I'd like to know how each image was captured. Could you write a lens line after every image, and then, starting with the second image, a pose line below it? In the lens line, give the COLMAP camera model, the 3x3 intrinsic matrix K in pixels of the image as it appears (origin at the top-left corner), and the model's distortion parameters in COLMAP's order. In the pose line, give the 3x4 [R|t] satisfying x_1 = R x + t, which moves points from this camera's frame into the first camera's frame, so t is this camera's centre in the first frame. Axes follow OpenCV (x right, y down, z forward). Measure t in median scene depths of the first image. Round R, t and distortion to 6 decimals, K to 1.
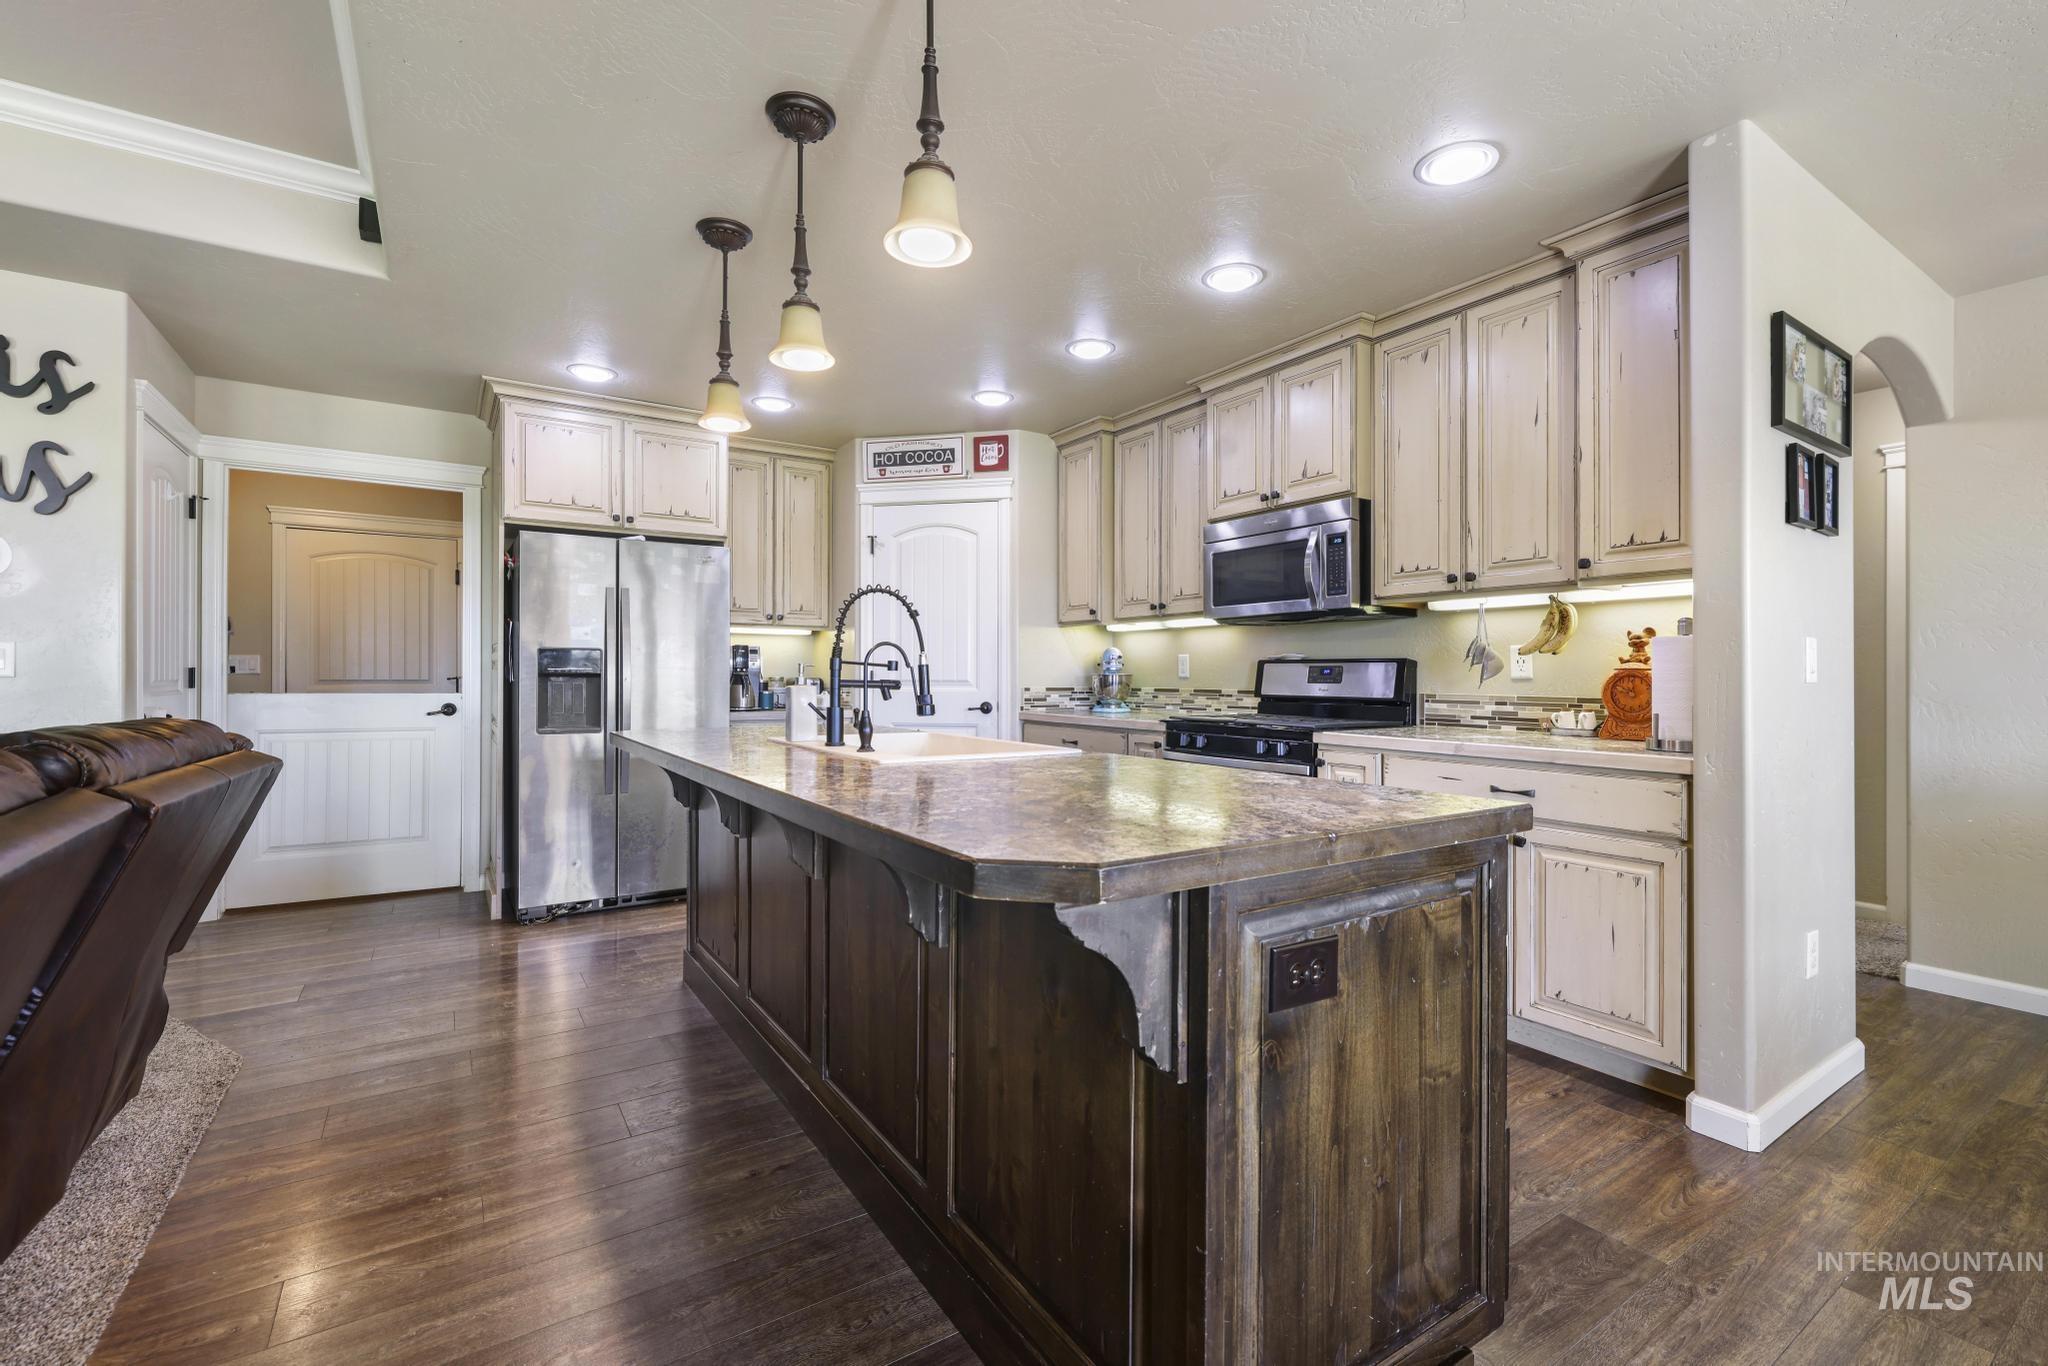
lens RADIAL K [[879.1, 0, 1017.8], [0, 879.1, 669.3], [0, 0, 1]] dist [0.008521, -0.000402]
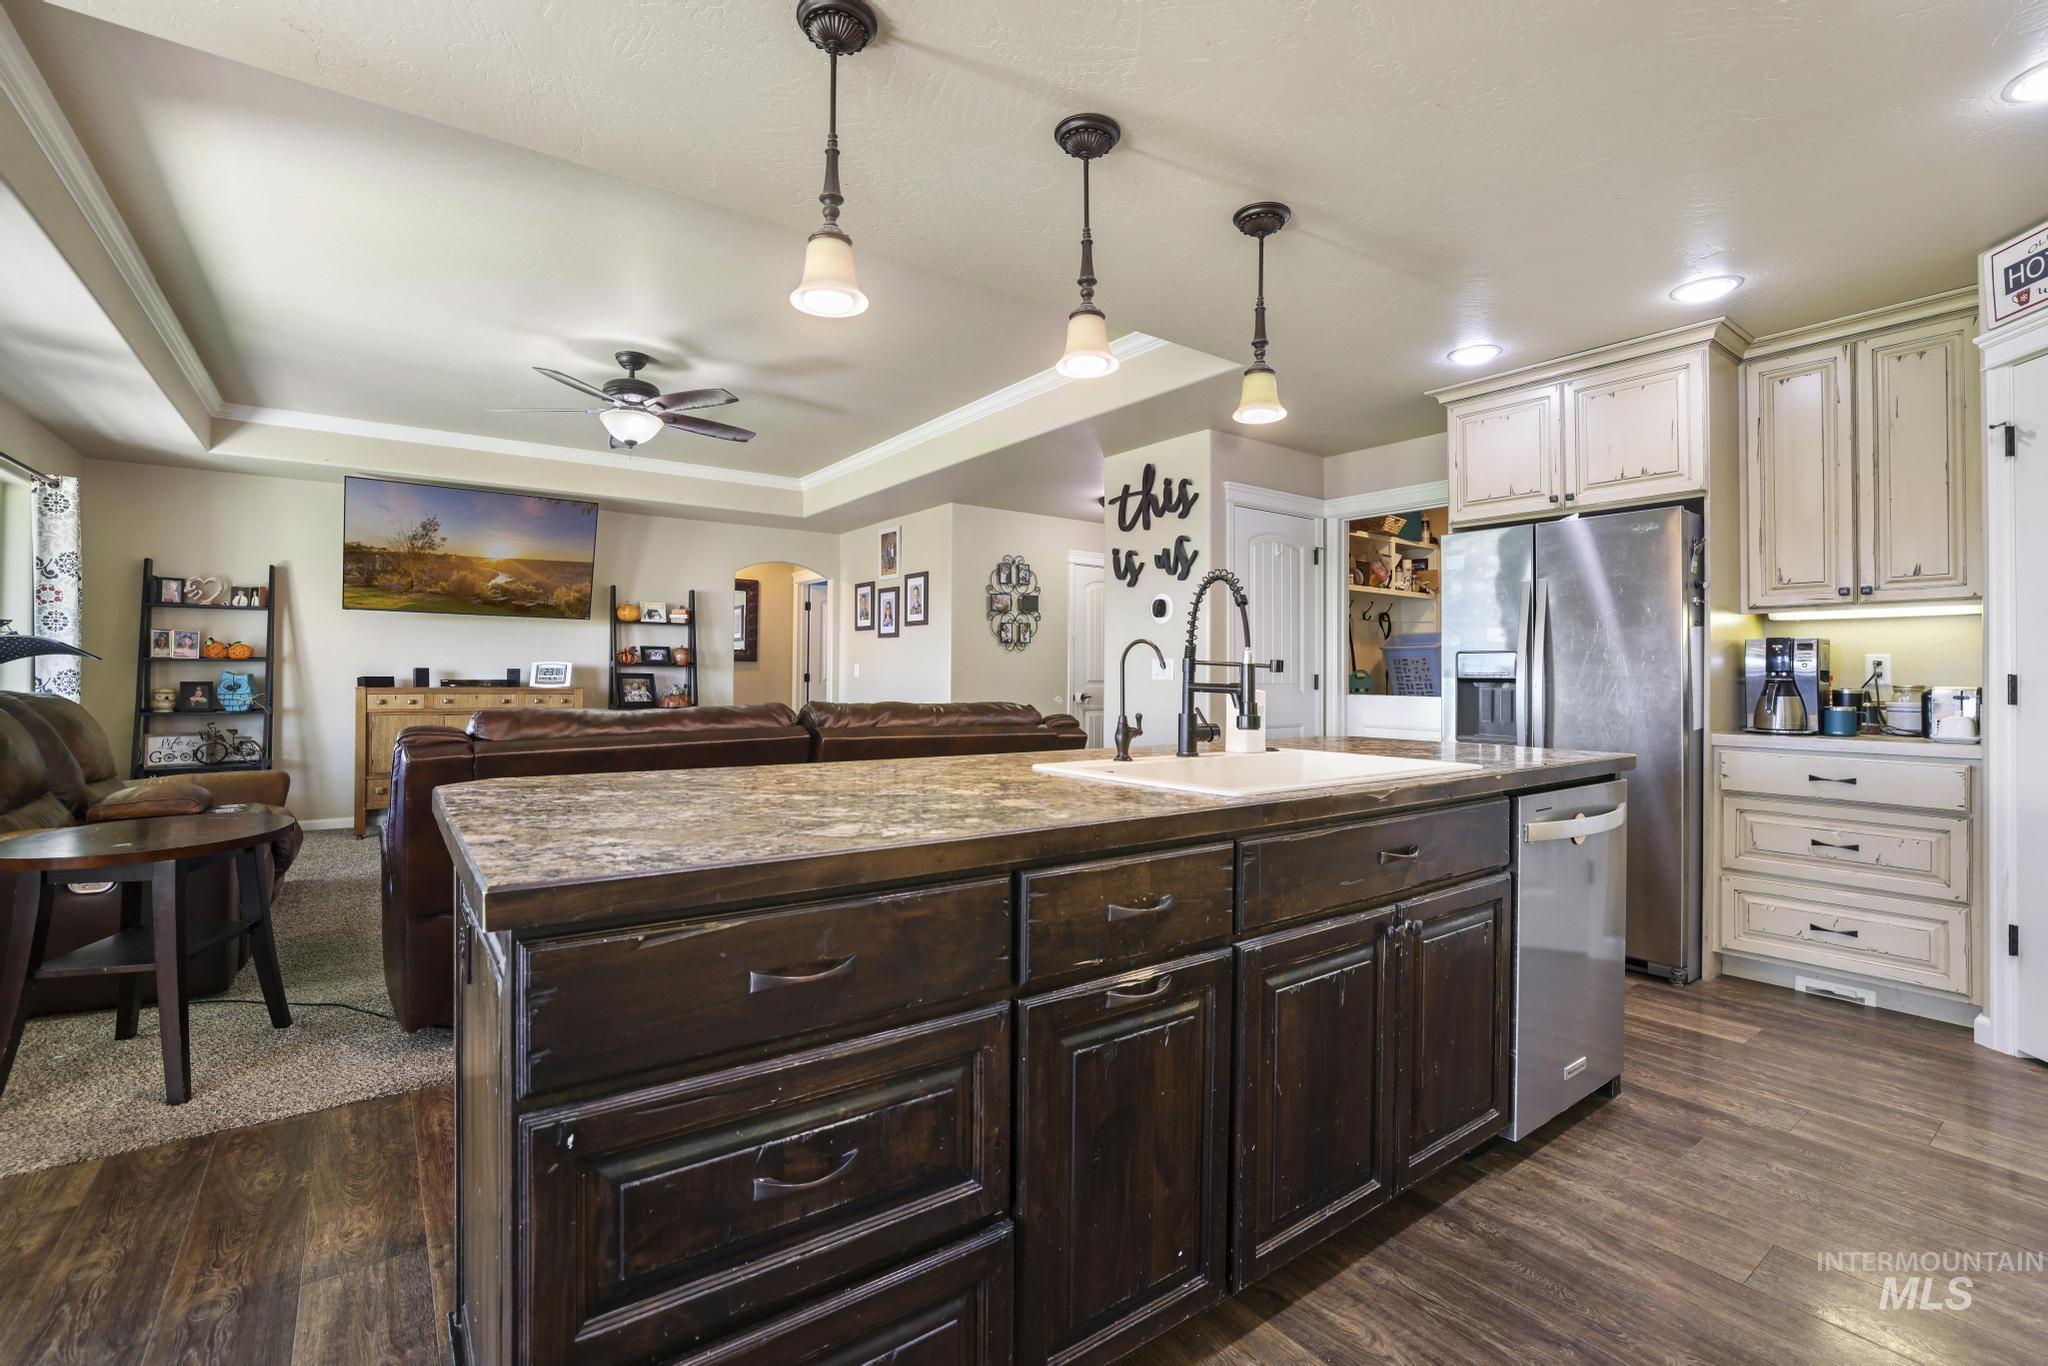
lens RADIAL K [[907.4, 0, 1019.9], [0, 907.4, 665.1], [0, 0, 1]] dist [-0.045764, 0.015947]
pose [[0.046406, -0.014762, -0.998814, 0.435088], [-0.000122, 0.999891, -0.014784, 0.004991], [0.998923, 0.000808, 0.046399, 0.484653]]
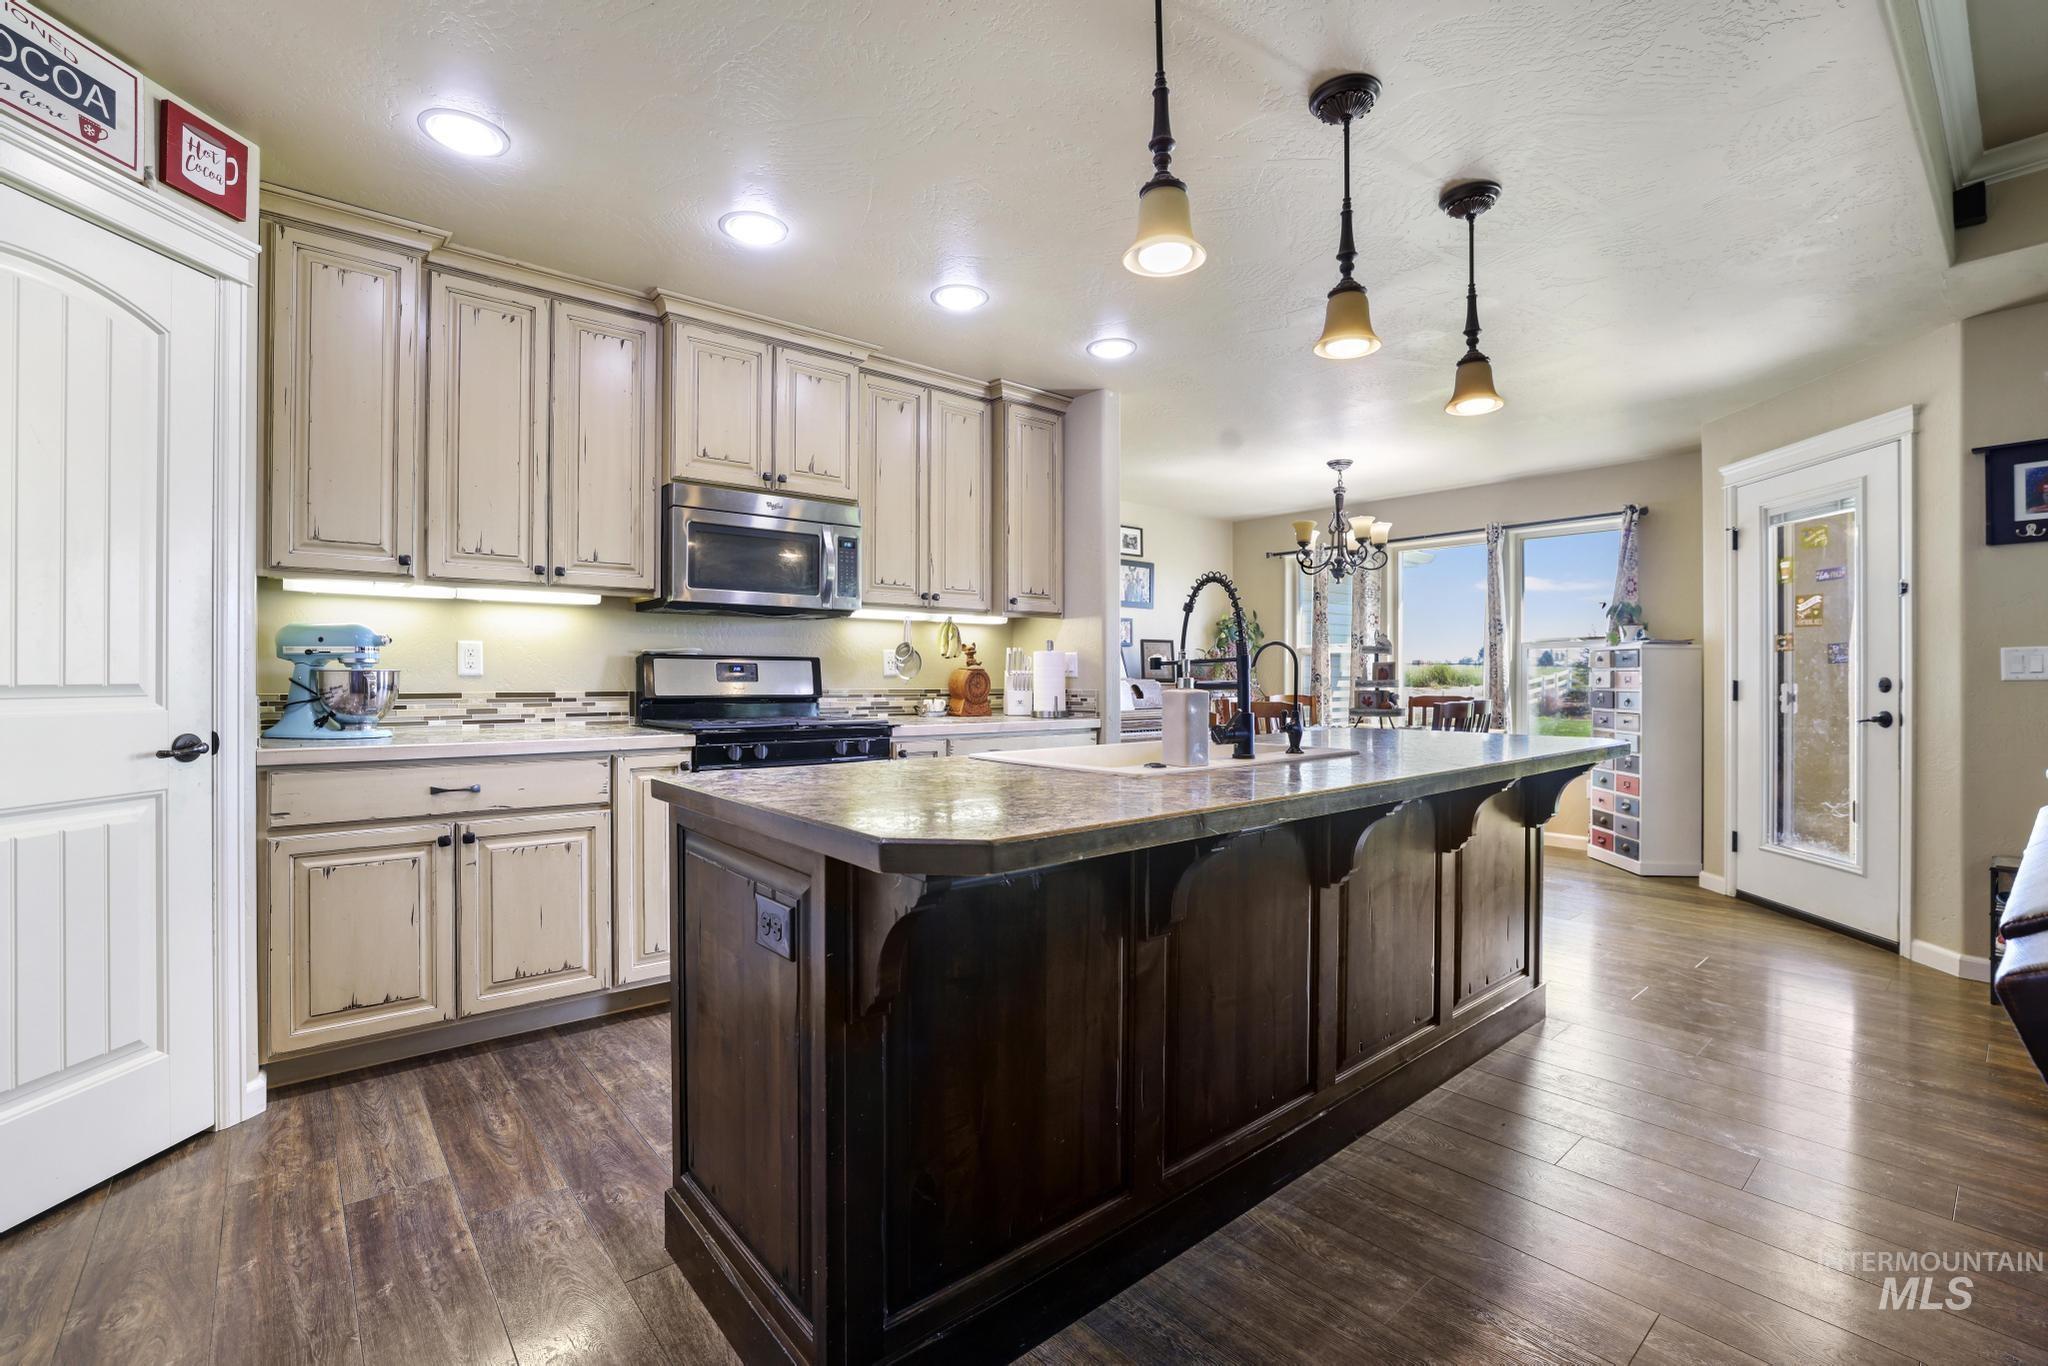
lens RADIAL K [[904.1, 0, 1010.6], [0, 904.1, 677.9], [0, 0, 1]] dist [-0.055070, 0.017212]
pose [[-0.116132, -0.004828, 0.993222, -0.635057], [-0.008827, 0.999954, 0.003829, 0.005837], [-0.993195, -0.008323, -0.116169, 0.818033]]
